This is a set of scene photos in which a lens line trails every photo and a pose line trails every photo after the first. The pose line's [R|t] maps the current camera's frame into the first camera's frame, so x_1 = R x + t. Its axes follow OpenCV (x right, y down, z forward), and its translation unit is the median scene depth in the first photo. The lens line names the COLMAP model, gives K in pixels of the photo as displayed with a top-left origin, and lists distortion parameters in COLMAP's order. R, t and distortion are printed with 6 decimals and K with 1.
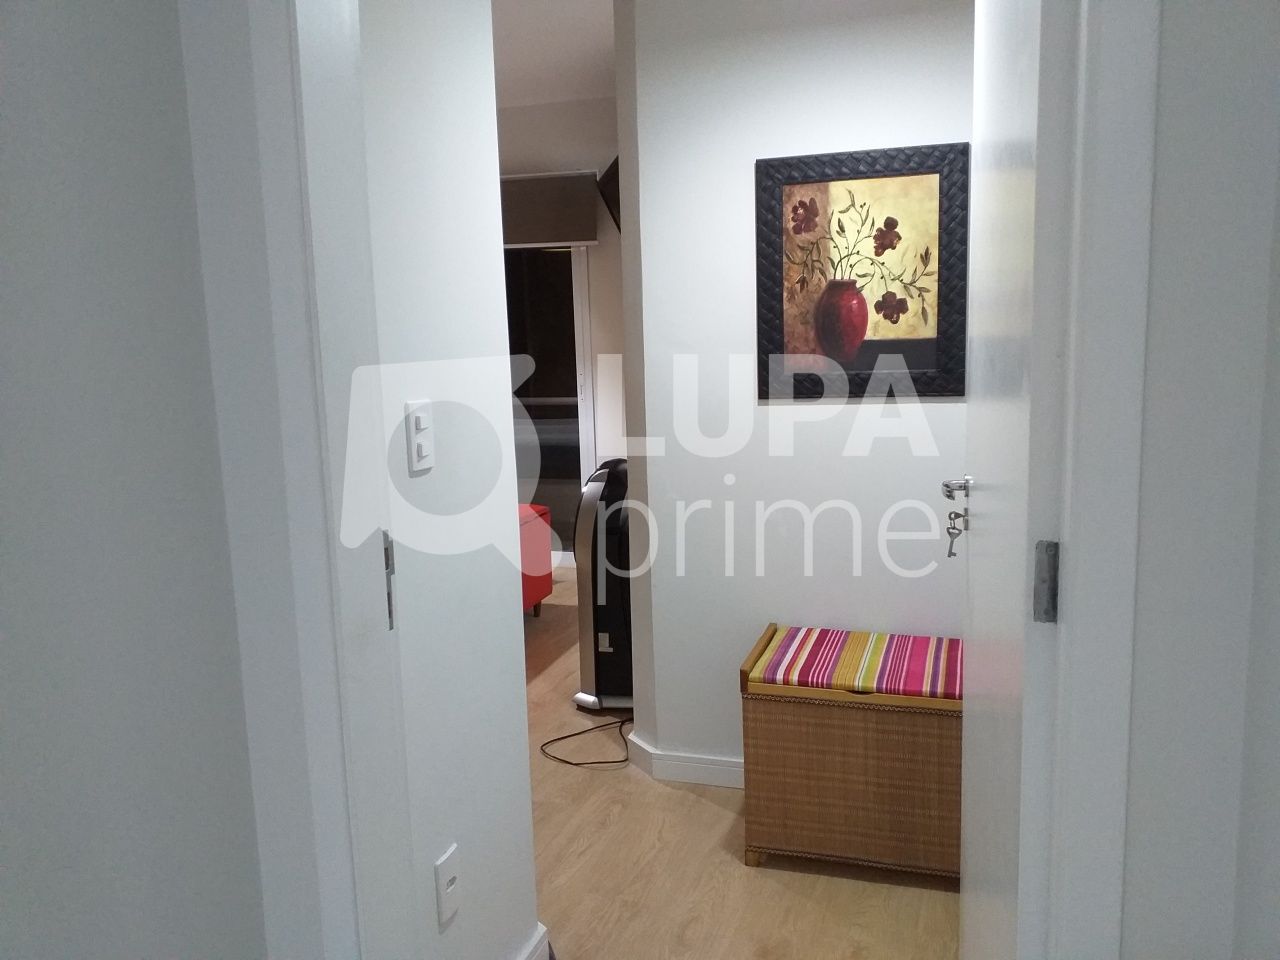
lens RADIAL K [[1001.6, 0, 640.0], [0, 1001.6, 480.0], [0, 0, 1]] dist [0.039812, -0.077060]
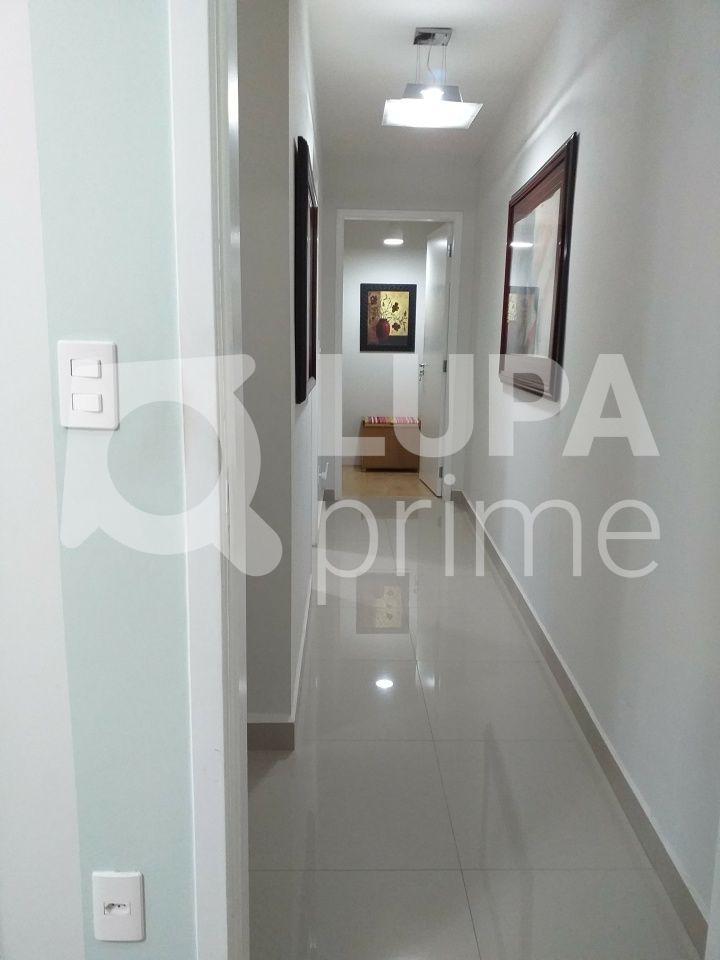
lens RADIAL K [[751.2, 0, 360.0], [0, 751.2, 480.0], [0, 0, 1]] dist [0.039812, -0.077060]
pose [[0.945064, -0.013784, 0.326594, -0.786575], [0.000830, 0.999208, 0.039771, 0.280607], [-0.326883, -0.037315, 0.944328, -1.588015]]
